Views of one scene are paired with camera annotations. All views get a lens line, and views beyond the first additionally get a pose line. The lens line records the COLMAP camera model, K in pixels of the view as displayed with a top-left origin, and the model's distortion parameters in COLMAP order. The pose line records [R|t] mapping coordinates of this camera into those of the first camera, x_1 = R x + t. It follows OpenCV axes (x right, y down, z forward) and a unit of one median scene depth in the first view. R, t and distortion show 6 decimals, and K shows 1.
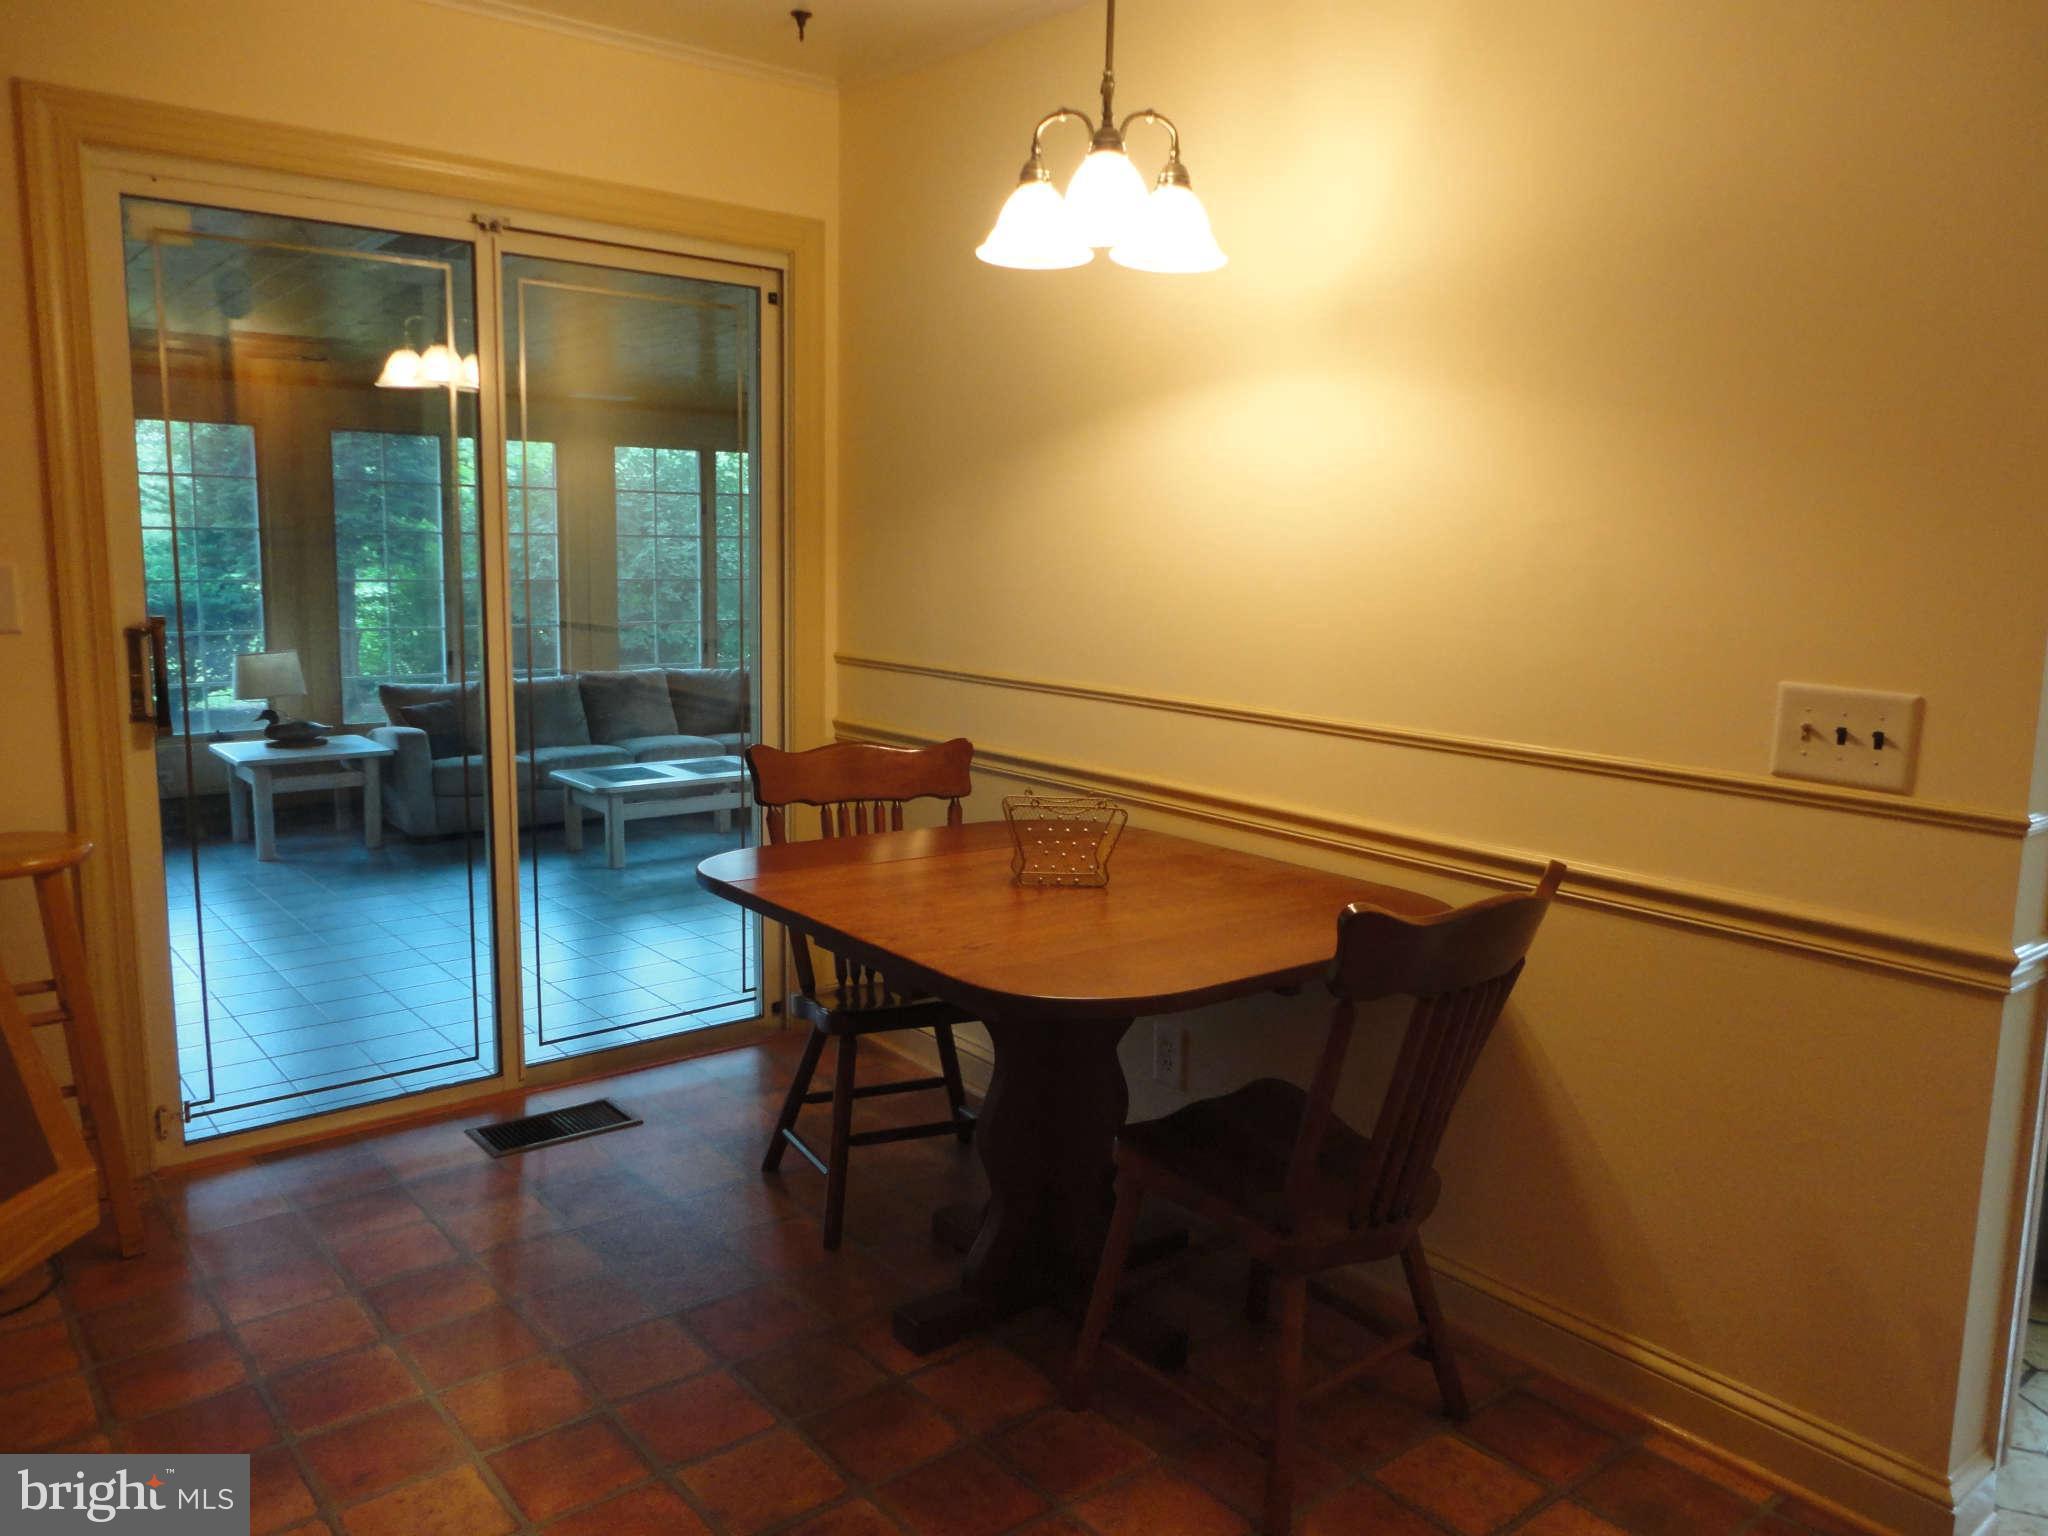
lens RADIAL K [[1493.7, 0, 1018.9], [0, 1493.7, 753.1], [0, 0, 1]] dist [0.012455, -0.010416]
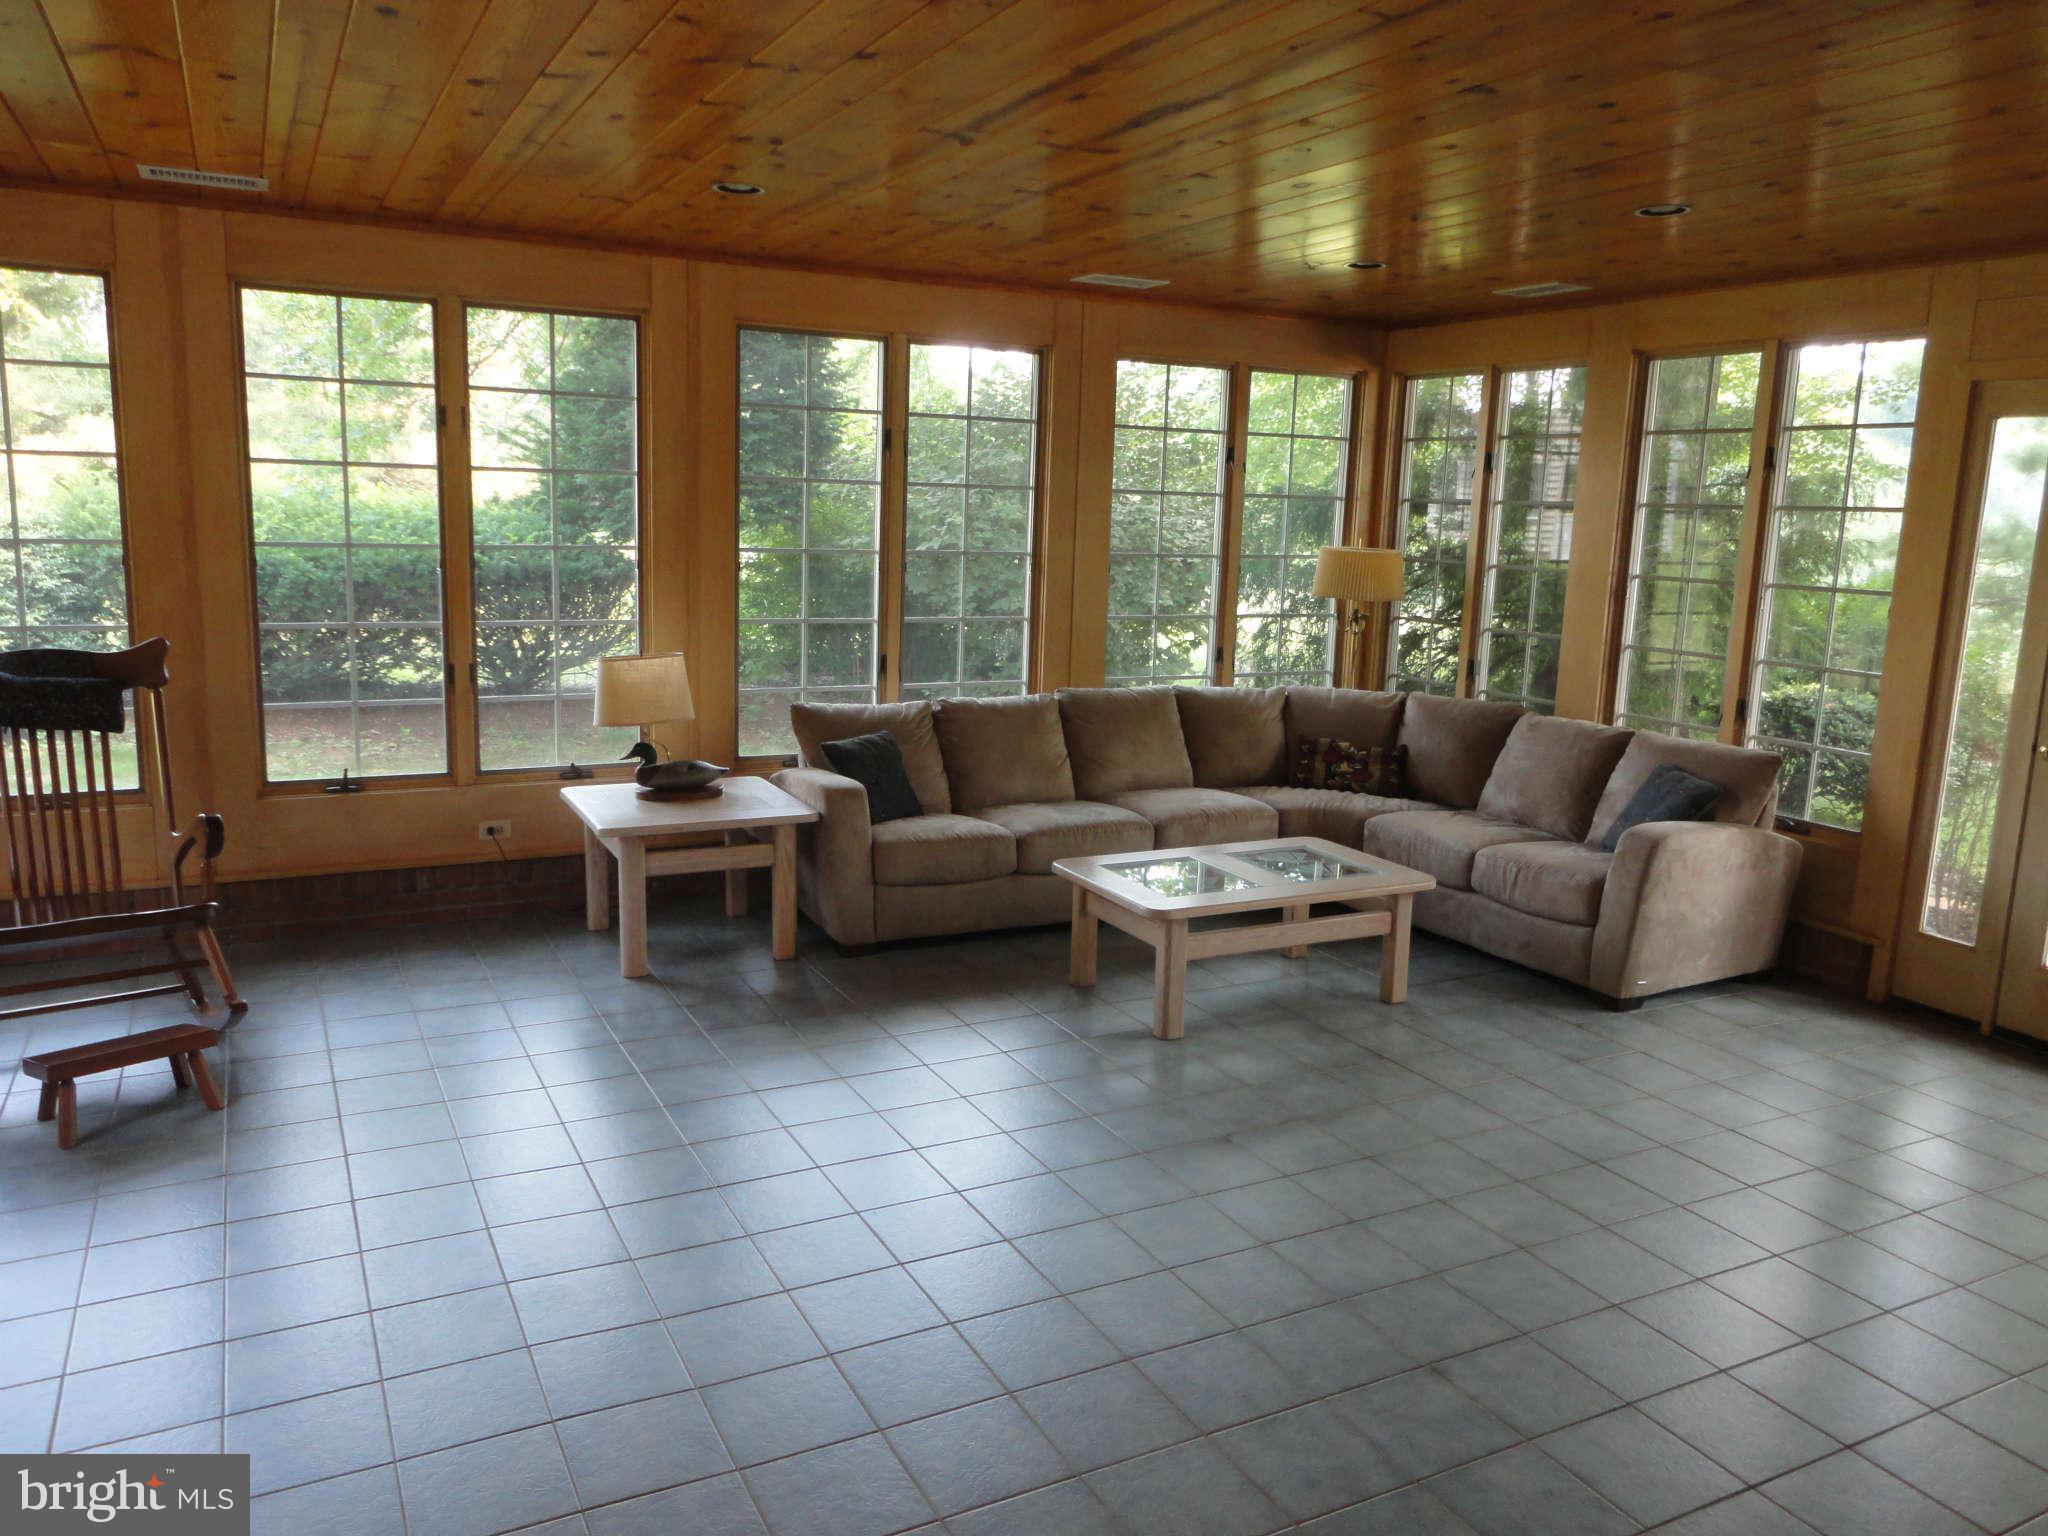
lens RADIAL K [[1493.7, 0, 1027.3], [0, 1493.7, 768.5], [0, 0, 1]] dist [0.012455, -0.010416]
pose [[0.979897, 0.048376, -0.193549, -0.197898], [-0.041909, 0.998422, 0.037371, -0.048995], [0.195051, -0.028508, 0.980379, 0.368297]]
